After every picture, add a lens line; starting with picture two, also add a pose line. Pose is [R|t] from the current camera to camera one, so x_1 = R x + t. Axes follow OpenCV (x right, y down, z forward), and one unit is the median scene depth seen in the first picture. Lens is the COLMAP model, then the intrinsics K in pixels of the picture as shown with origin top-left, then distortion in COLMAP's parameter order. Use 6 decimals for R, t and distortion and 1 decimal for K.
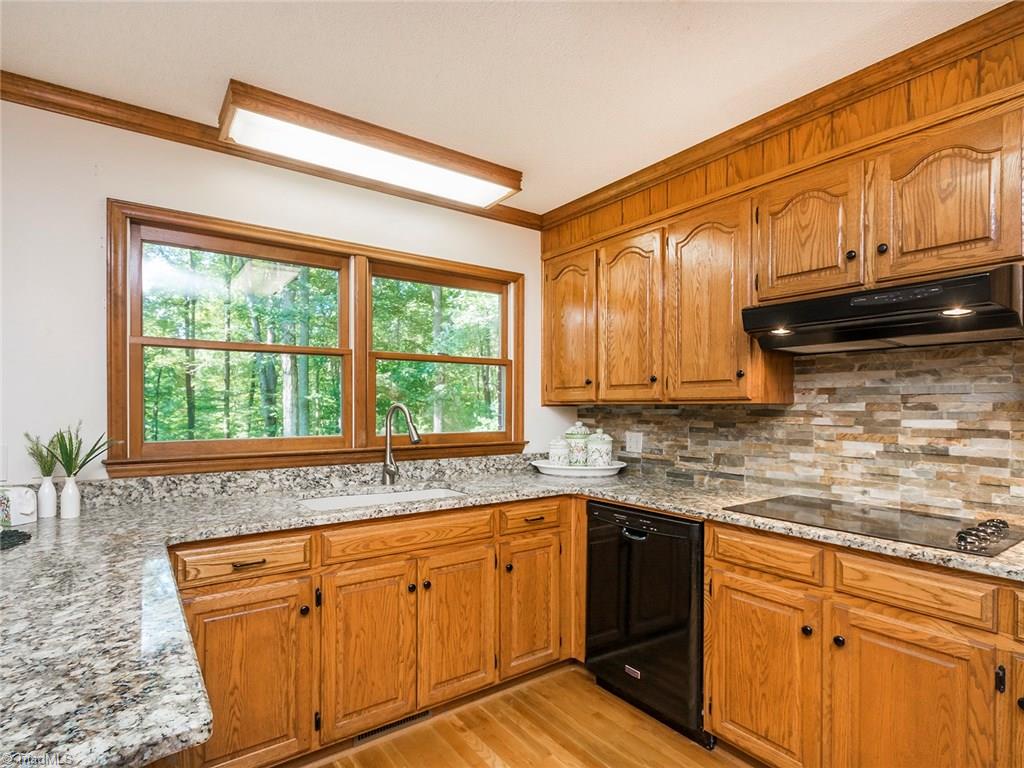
lens RADIAL K [[526.9, 0, 483.8], [0, 526.9, 405.6], [0, 0, 1]] dist [0.005238, 0.000039]
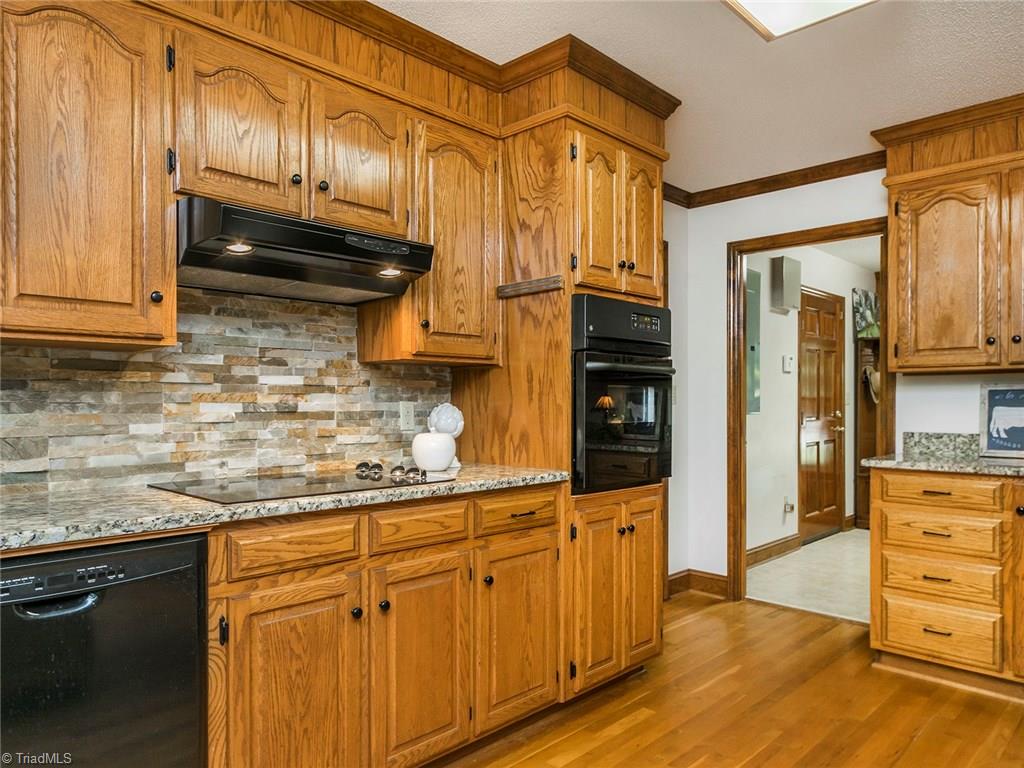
lens RADIAL K [[695.3, 0, 490.5], [0, 695.3, 407.8], [0, 0, 1]] dist [0.003224, 0.001996]
pose [[-0.178083, -0.009366, 0.983971, -0.412738], [-0.000437, 0.999955, 0.009439, 0.065290], [-0.984015, 0.001251, -0.178079, 0.773520]]
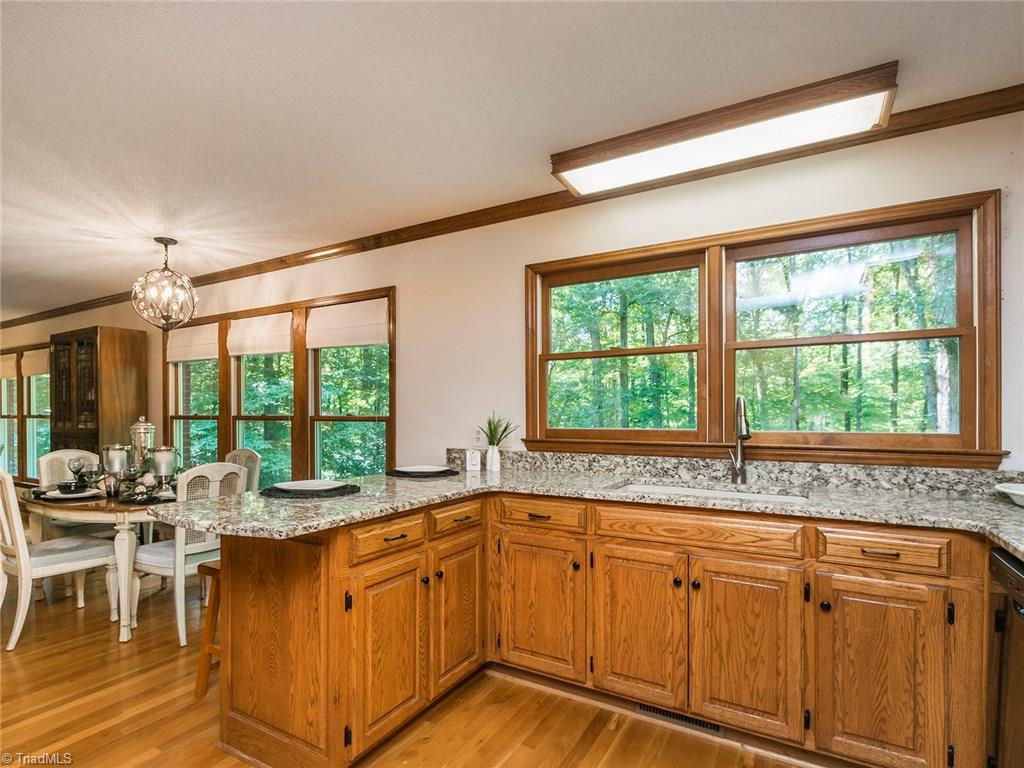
lens RADIAL K [[526.9, 0, 497.5], [0, 526.9, 412.5], [0, 0, 1]] dist [0.005238, 0.000039]
pose [[0.431120, -0.004687, -0.902283, 0.584974], [0.002570, 0.999989, -0.003967, 0.033220], [0.902291, -0.000609, 0.431127, 0.266826]]
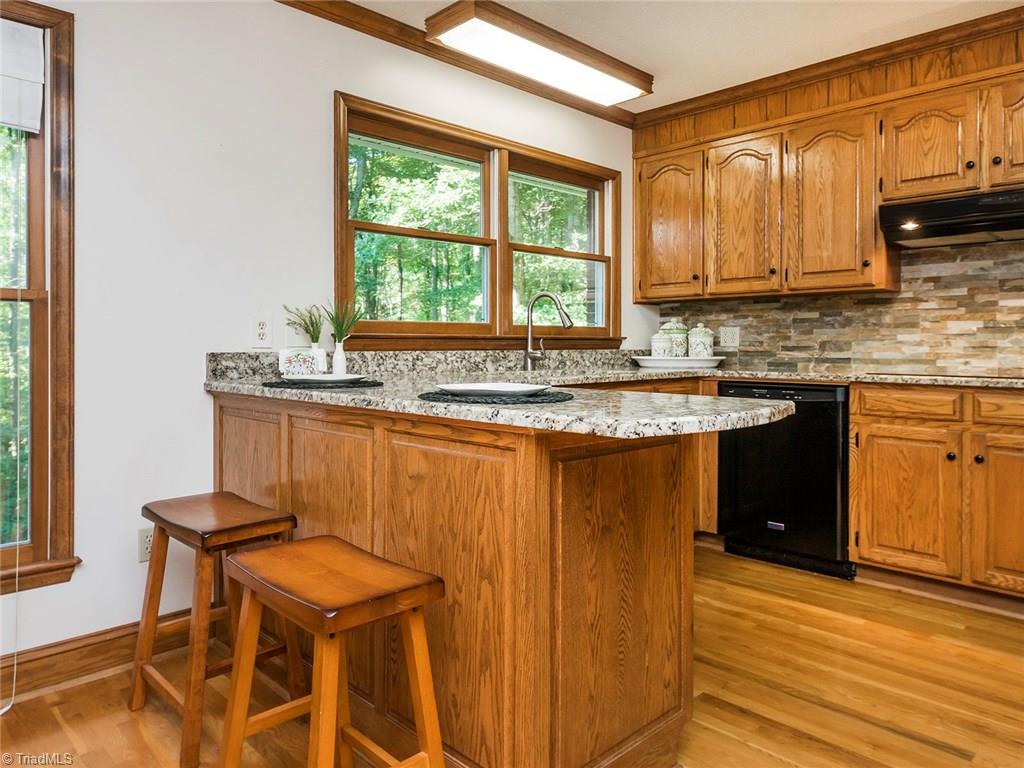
lens RADIAL K [[695.3, 0, 436.9], [0, 695.3, 341.7], [0, 0, 1]] dist [0.003224, 0.001996]
pose [[0.992535, -0.000496, 0.121960, -0.652985], [0.000720, 0.999998, -0.001799, 0.116819], [-0.121959, 0.001874, 0.992533, -0.414056]]
